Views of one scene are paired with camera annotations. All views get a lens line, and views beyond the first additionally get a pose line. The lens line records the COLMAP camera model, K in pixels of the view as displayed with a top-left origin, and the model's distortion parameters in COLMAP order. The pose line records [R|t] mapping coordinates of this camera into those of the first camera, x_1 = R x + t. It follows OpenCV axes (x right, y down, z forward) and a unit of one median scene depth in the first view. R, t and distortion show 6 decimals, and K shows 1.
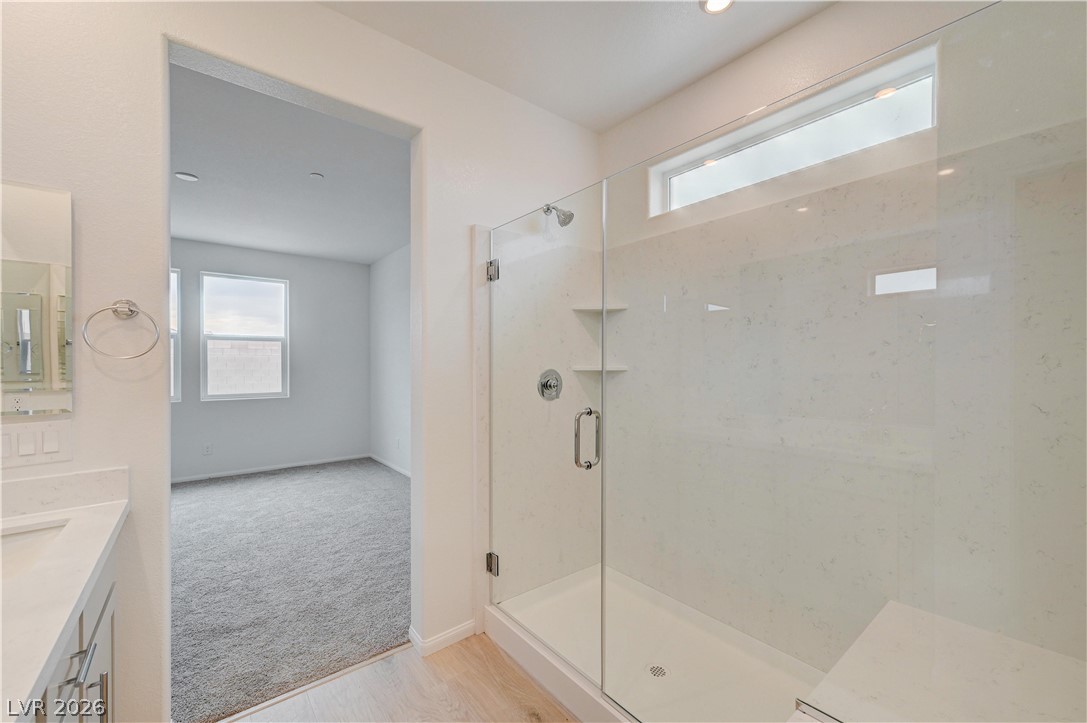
lens RADIAL K [[429.2, 0, 543.5], [0, 429.2, 361.5], [0, 0, 1]] dist [0.000006, -0.000025]
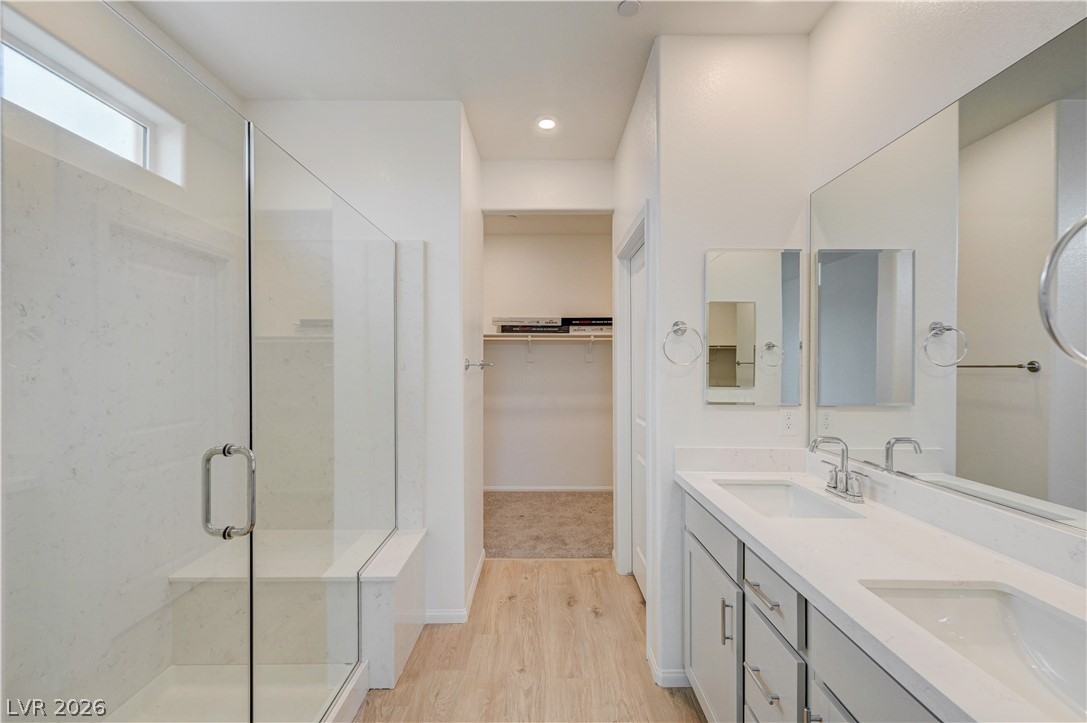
lens RADIAL K [[446.6, 0, 543.5], [0, 446.6, 361.5], [0, 0, 1]] dist [0.000008, -0.000002]
pose [[-0.780271, 0.009771, 0.625366, -0.686365], [0.002117, 0.999913, -0.012982, -0.005430], [-0.625438, -0.008805, -0.780224, 1.226096]]
